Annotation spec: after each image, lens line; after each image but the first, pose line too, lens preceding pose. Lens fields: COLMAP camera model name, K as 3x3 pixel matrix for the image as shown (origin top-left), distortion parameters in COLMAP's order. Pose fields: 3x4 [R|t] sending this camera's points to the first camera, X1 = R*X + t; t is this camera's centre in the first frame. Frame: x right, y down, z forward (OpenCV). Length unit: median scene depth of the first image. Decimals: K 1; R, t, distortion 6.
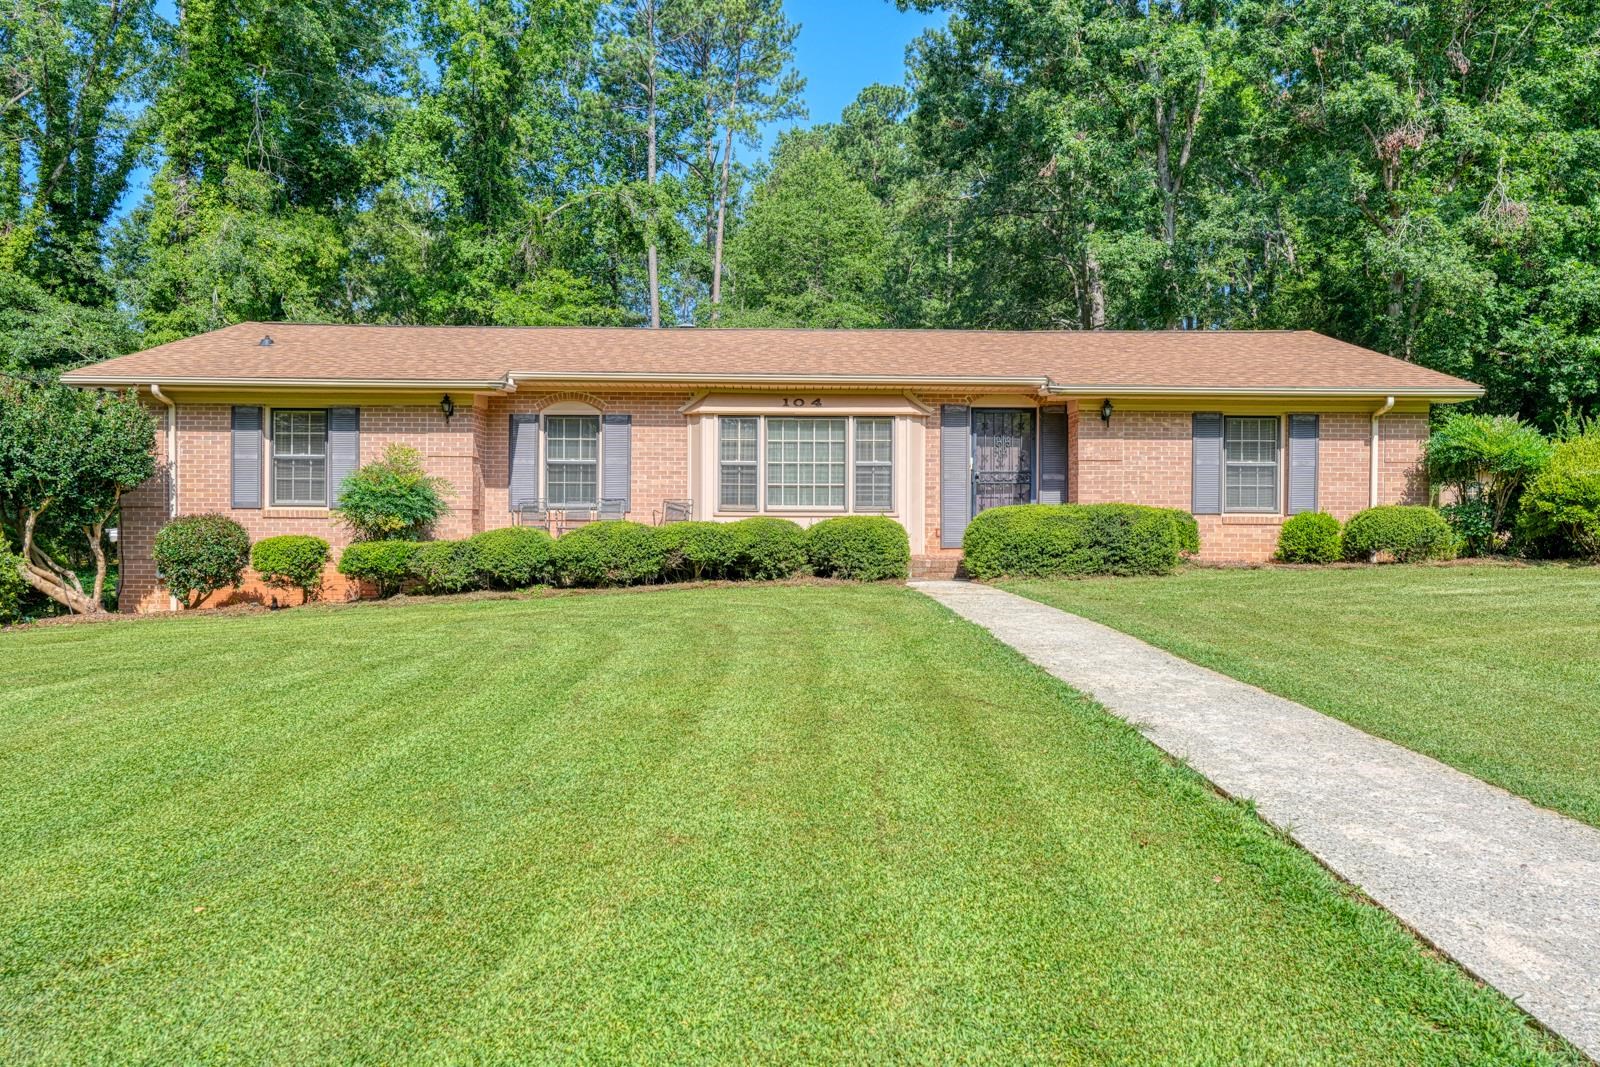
lens RADIAL K [[1088.4, 0, 797.9], [0, 1088.4, 535.2], [0, 0, 1]] dist [0.004596, -0.000086]
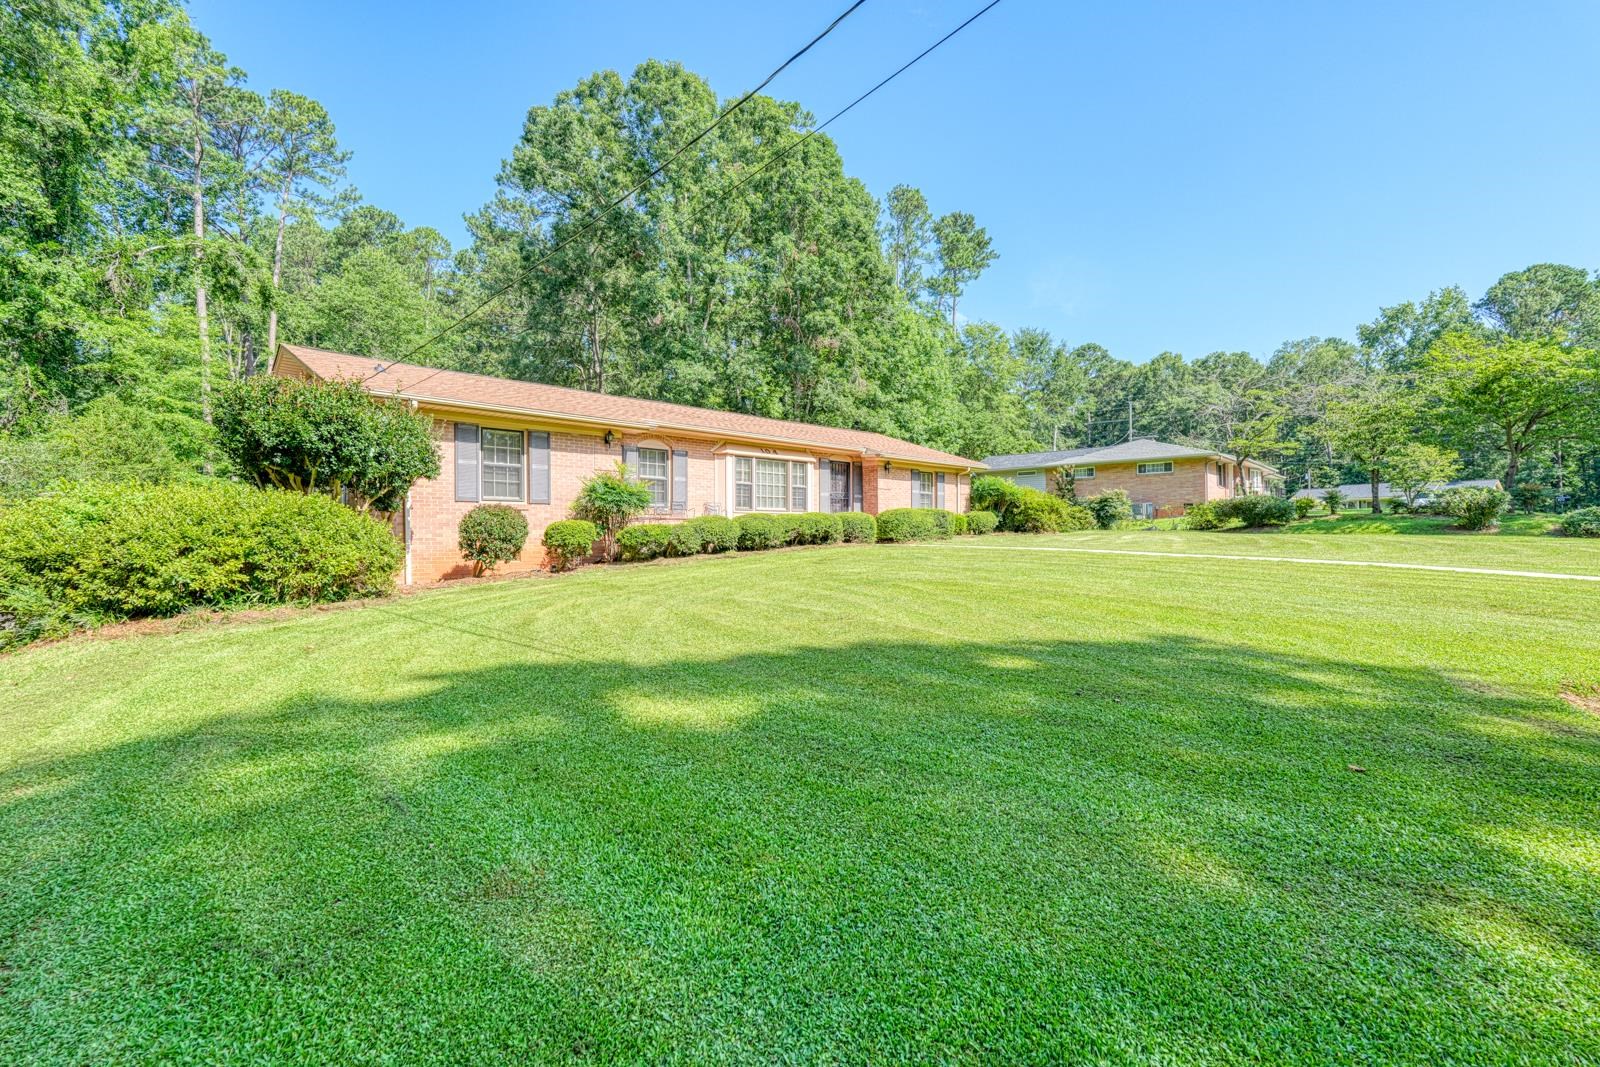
lens RADIAL K [[703.8, 0, 805.8], [0, 703.8, 527.6], [0, 0, 1]] dist [0.000383, 0.000203]
pose [[0.726642, -0.000989, 0.687015, -0.763701], [0.017843, 0.999689, -0.017433, 0.027223], [-0.686784, 0.024925, 0.726434, 0.106326]]
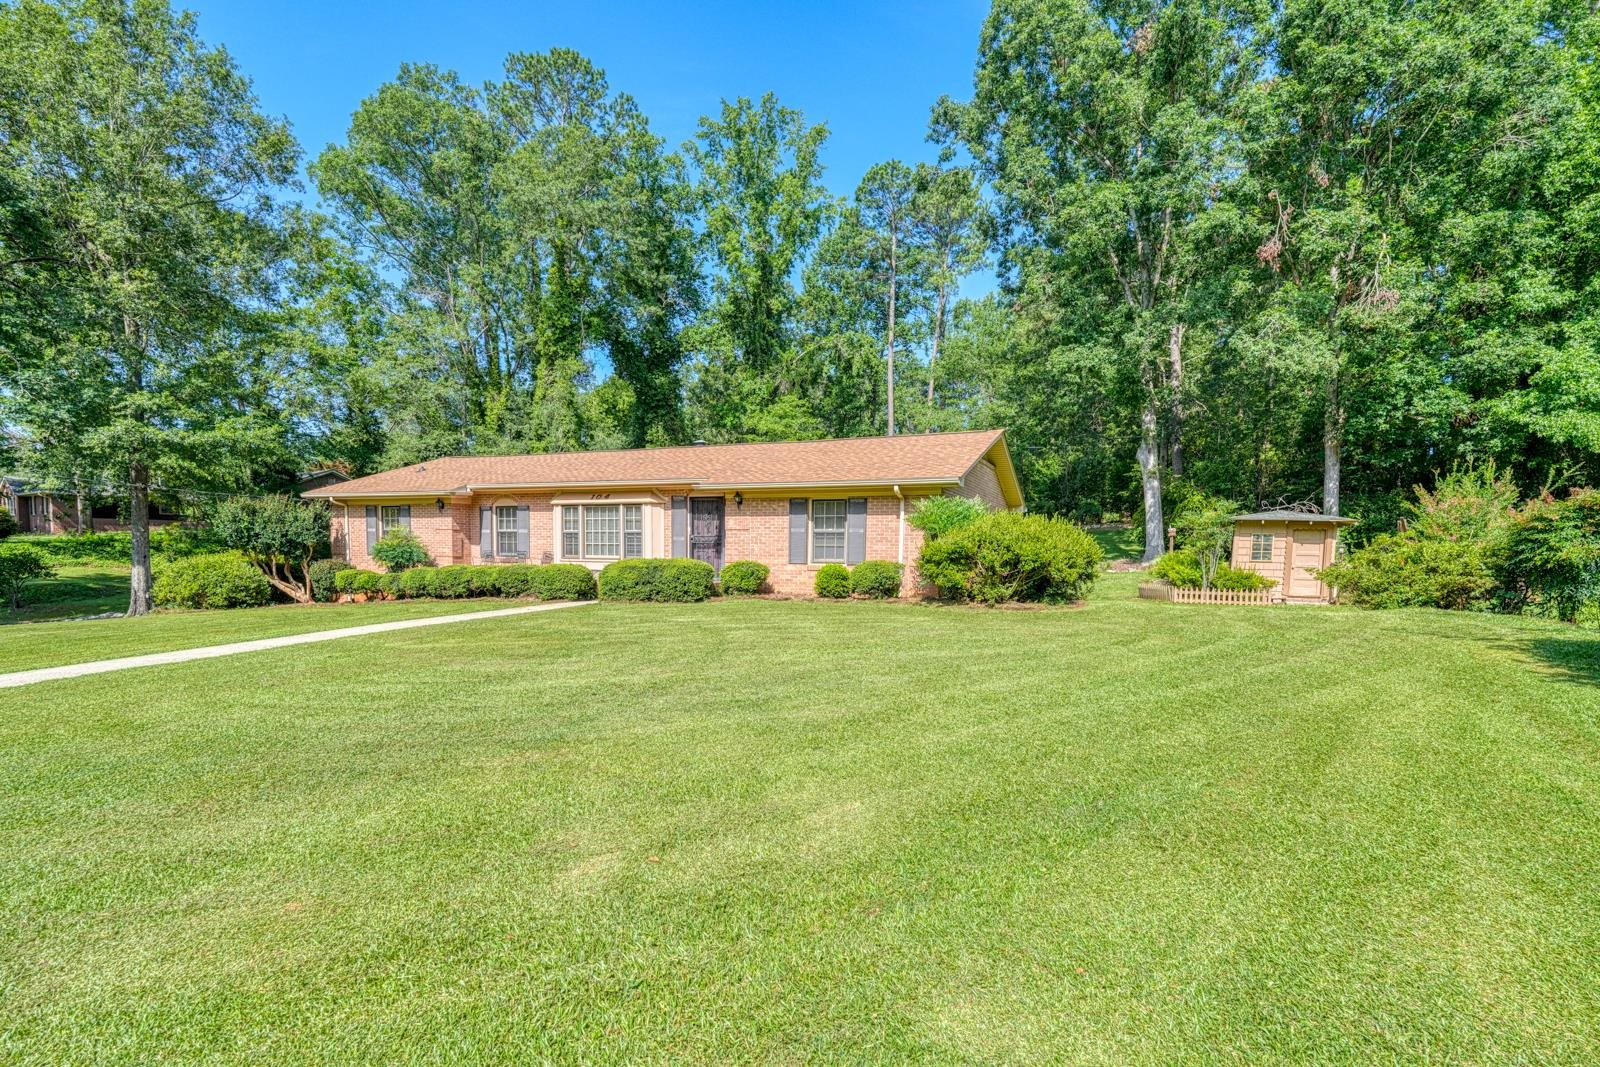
lens RADIAL K [[747.2, 0, 815.8], [0, 747.2, 604.5], [0, 0, 1]] dist [0.001715, 0.000146]
pose [[0.914688, 0.035221, -0.402623, 0.816257], [-0.011113, 0.998011, 0.062059, -0.027413], [0.404007, -0.052290, 0.913260, 0.031633]]
